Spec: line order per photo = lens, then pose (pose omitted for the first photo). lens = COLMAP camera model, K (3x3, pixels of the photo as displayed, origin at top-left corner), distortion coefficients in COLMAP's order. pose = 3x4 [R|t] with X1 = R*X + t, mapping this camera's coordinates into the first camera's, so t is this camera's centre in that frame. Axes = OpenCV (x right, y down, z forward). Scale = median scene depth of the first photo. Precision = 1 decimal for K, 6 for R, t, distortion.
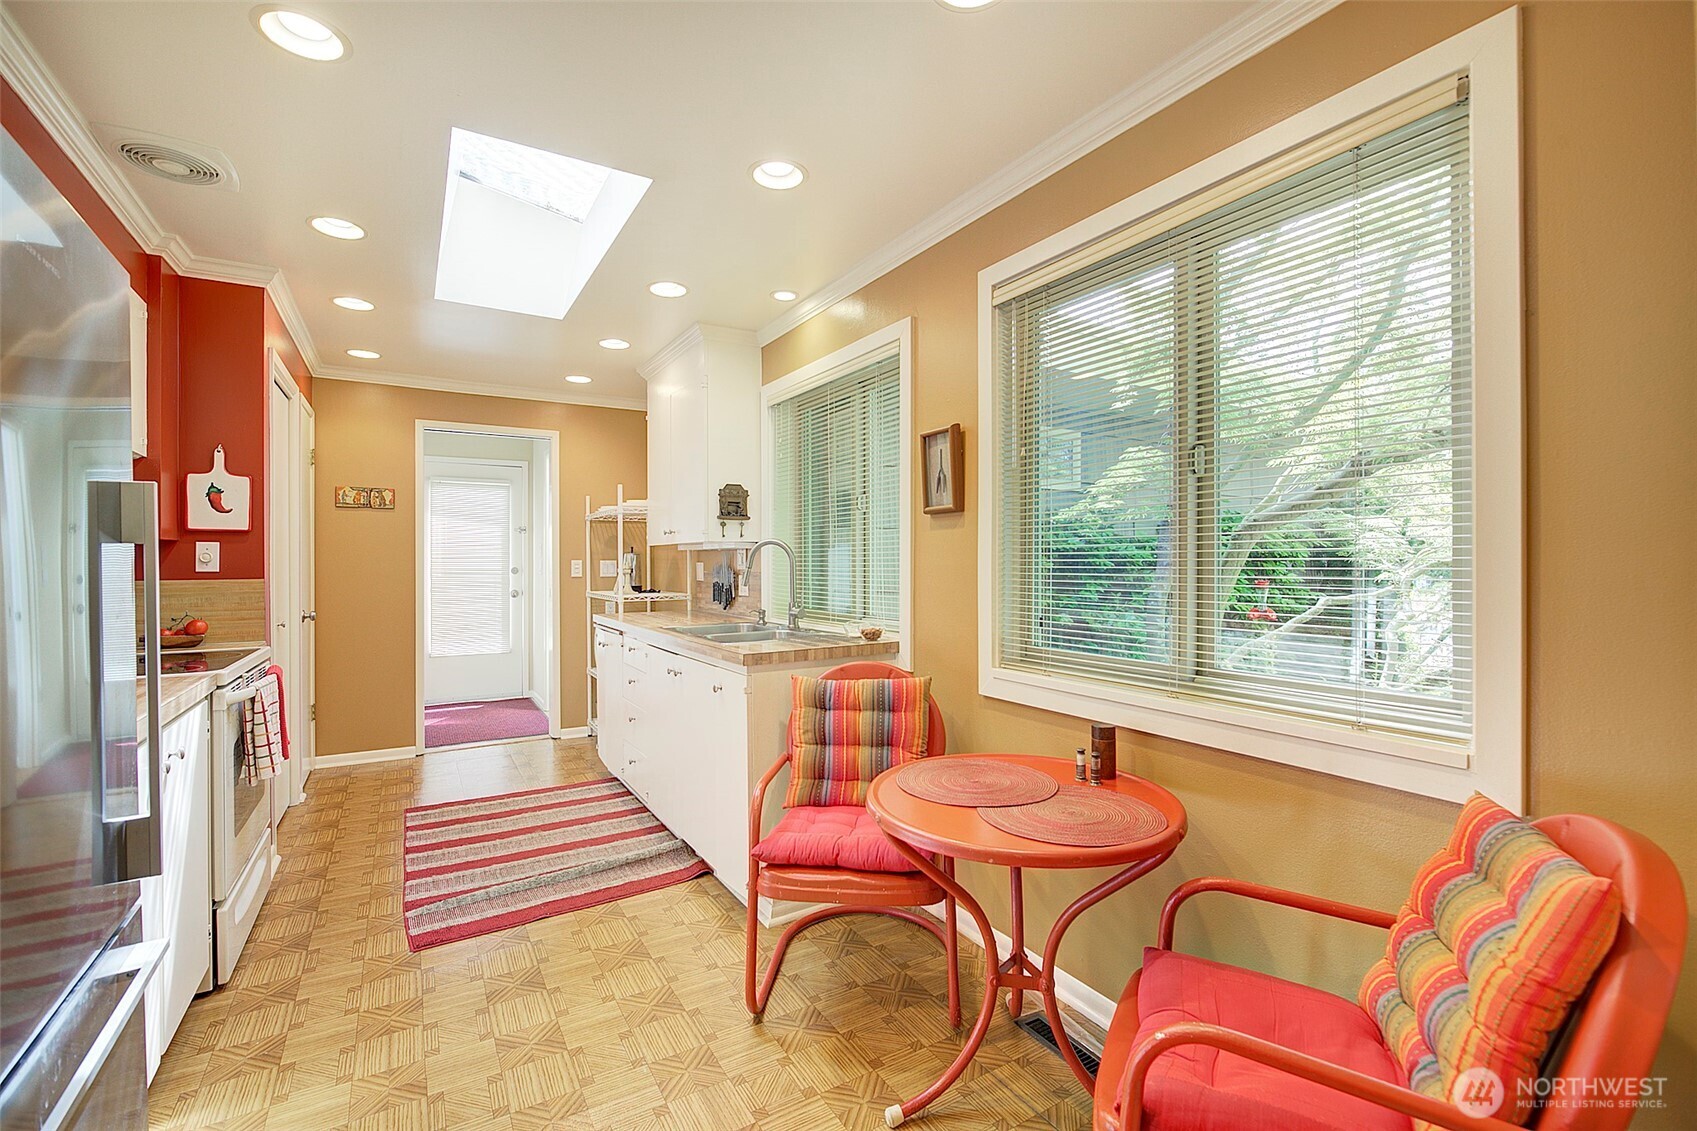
lens RADIAL K [[735.7, 0, 847.2], [0, 735.7, 566.1], [0, 0, 1]] dist [-0.005109, 0.000733]
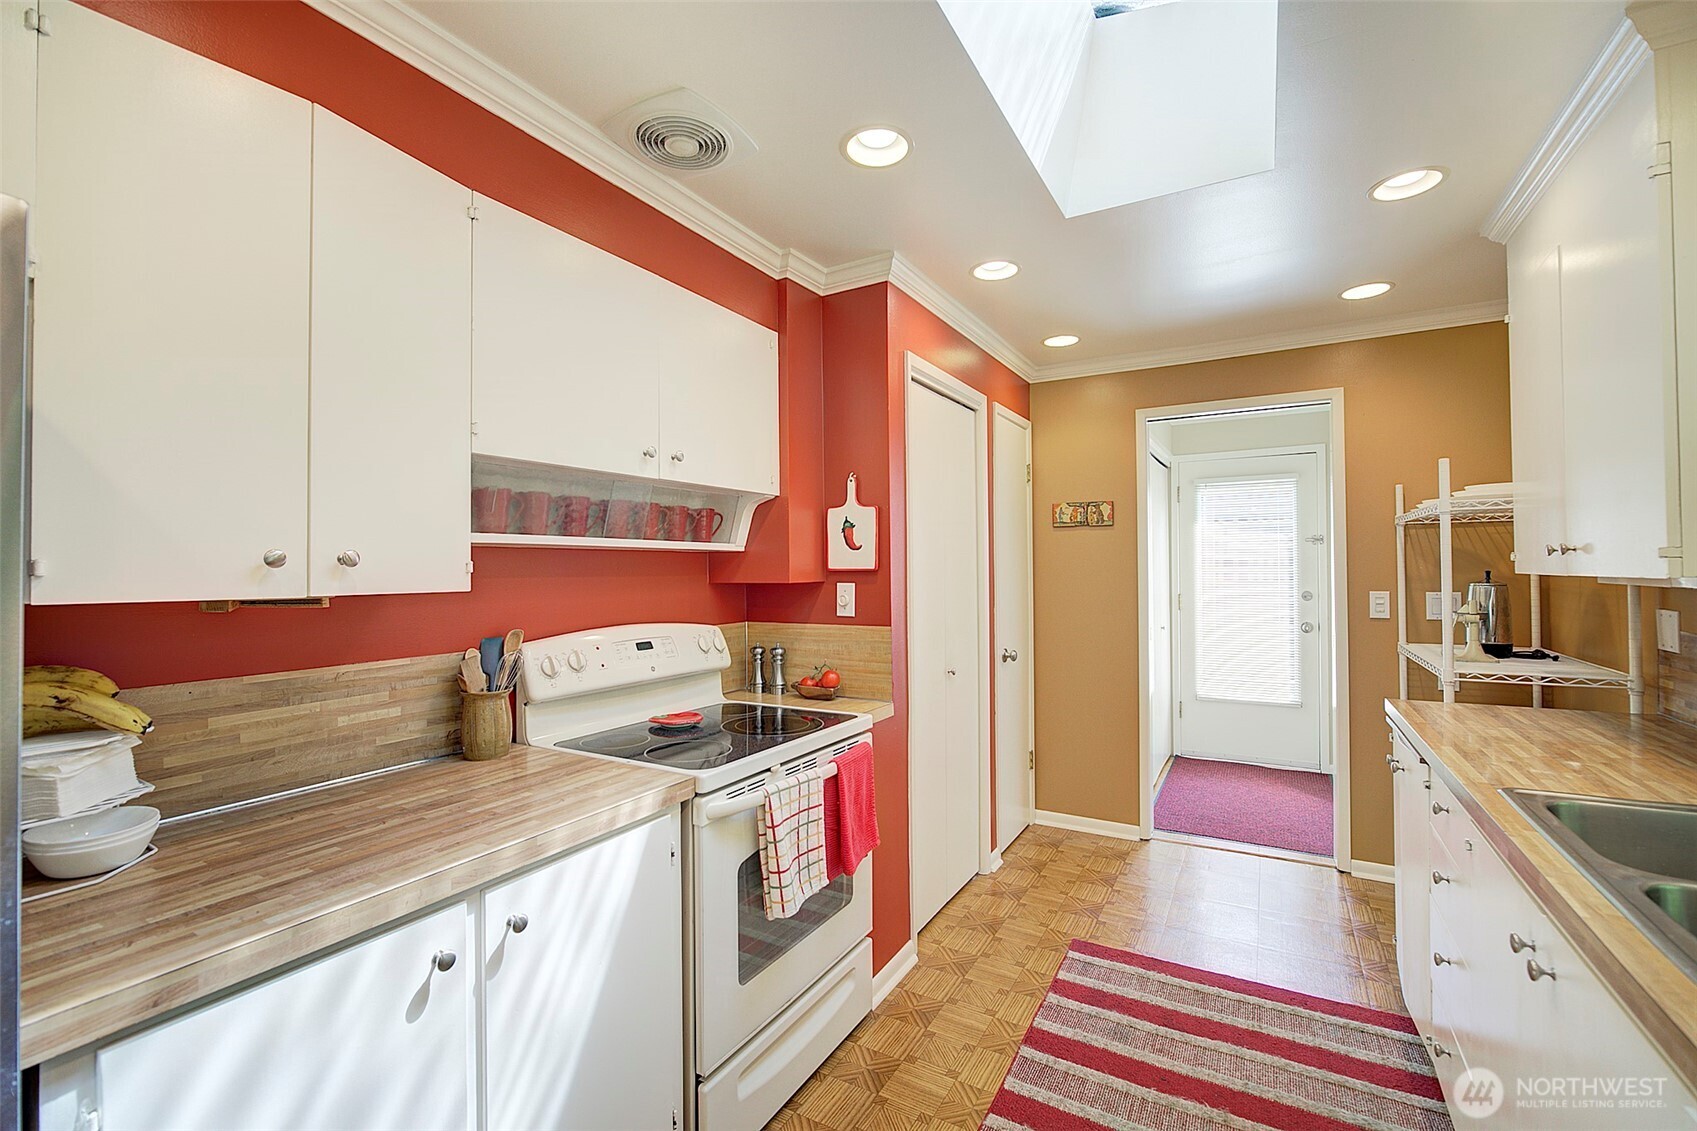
lens RADIAL K [[735.7, 0, 845.6], [0, 735.7, 558.8], [0, 0, 1]] dist [-0.005109, 0.000733]
pose [[0.483168, -0.012661, -0.875436, -0.071013], [0.003145, 0.999914, -0.012726, -0.043072], [0.875522, 0.003396, 0.483166, 0.476165]]
